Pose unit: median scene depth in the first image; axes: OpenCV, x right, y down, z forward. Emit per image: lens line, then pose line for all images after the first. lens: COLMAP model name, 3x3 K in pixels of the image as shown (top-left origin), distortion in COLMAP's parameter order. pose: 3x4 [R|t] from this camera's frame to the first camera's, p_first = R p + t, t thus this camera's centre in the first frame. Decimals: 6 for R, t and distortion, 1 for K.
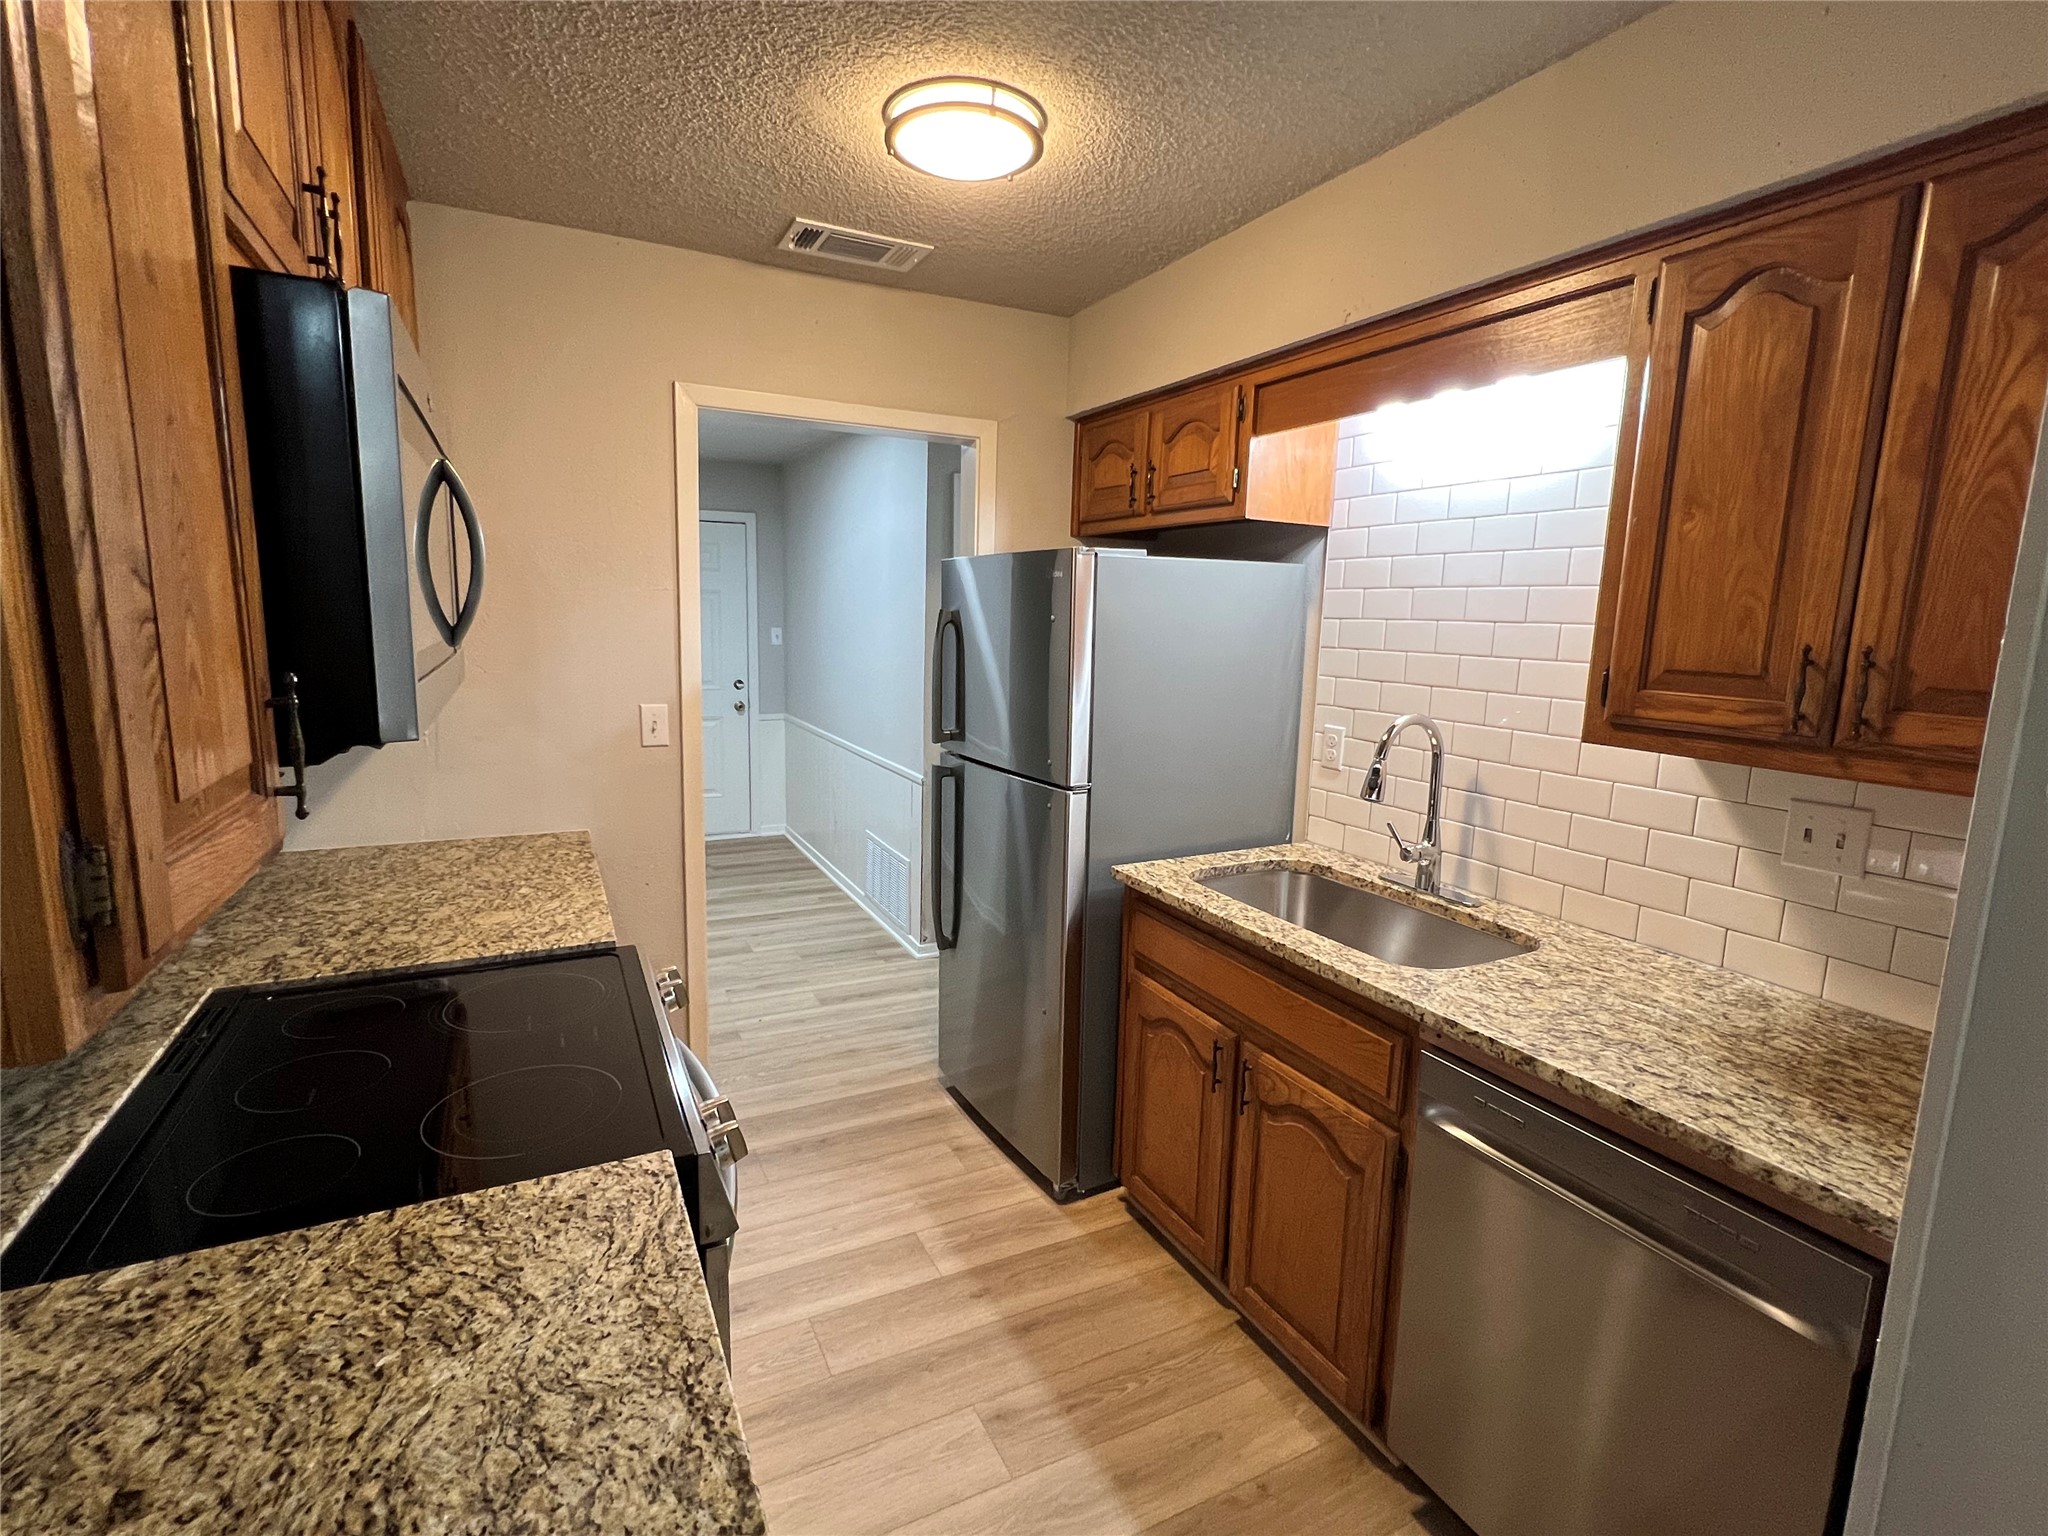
lens RADIAL K [[983.6, 0, 1024.0], [0, 983.6, 768.0], [0, 0, 1]] dist [0.017514, -0.000096]
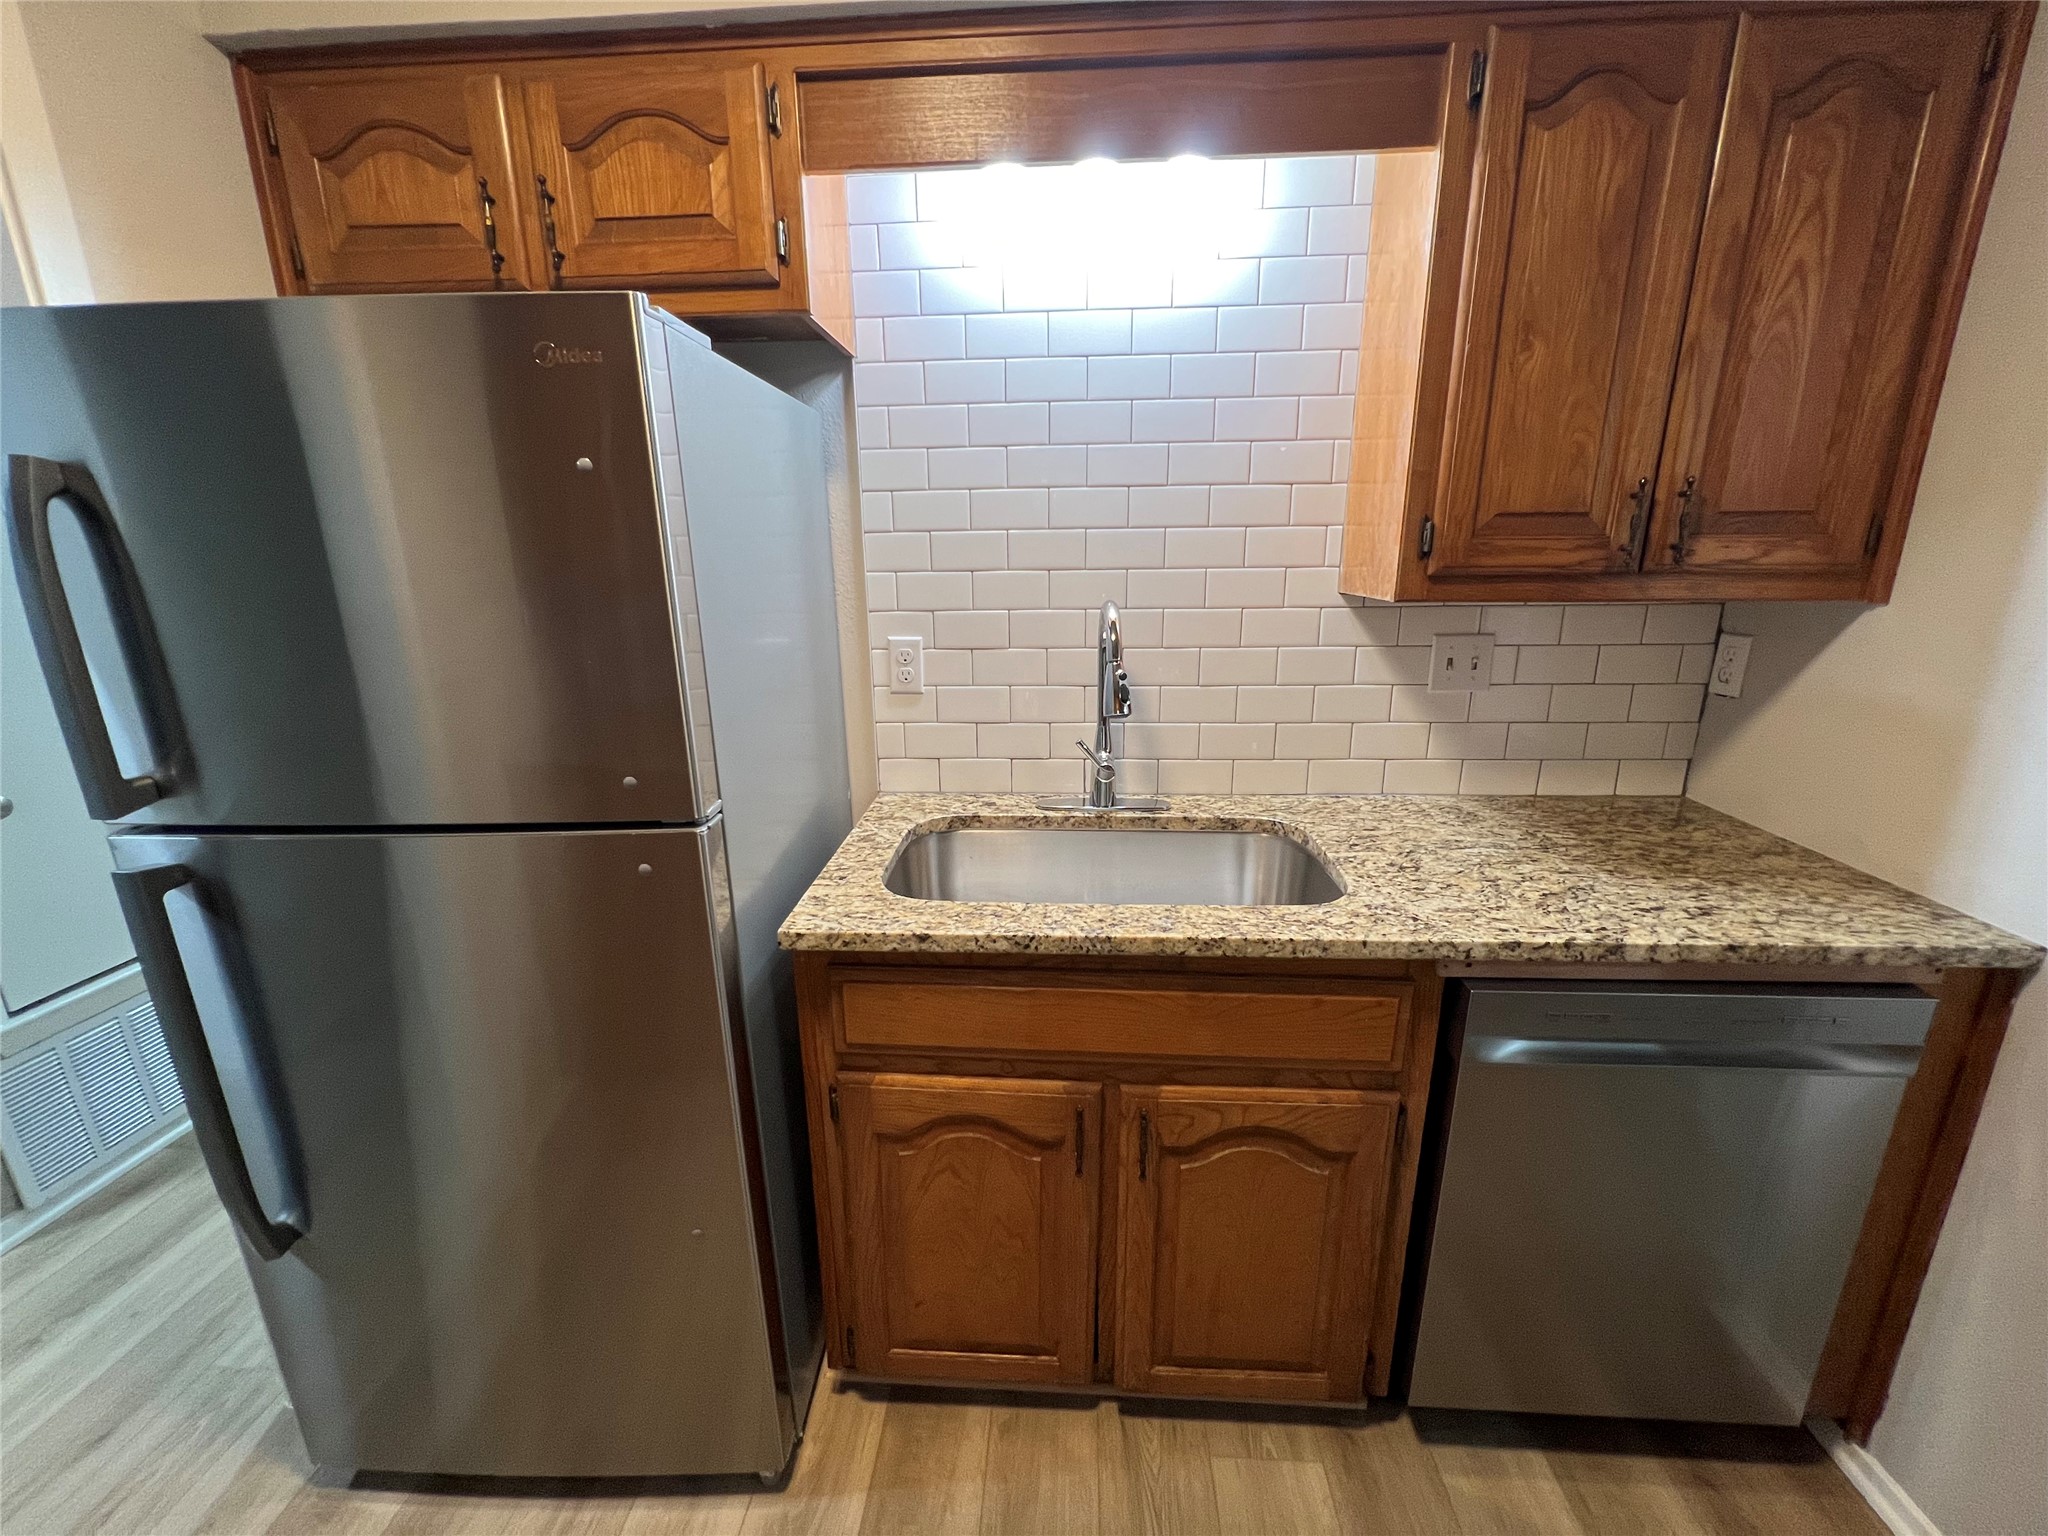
lens RADIAL K [[826.9, 0, 1024.3], [0, 826.9, 764.1], [0, 0, 1]] dist [0.000004, -0.000157]
pose [[0.506165, -0.249994, 0.825409, -0.275650], [0.161893, 0.967595, 0.193780, -0.081467], [-0.847106, 0.035543, 0.530235, 0.844236]]
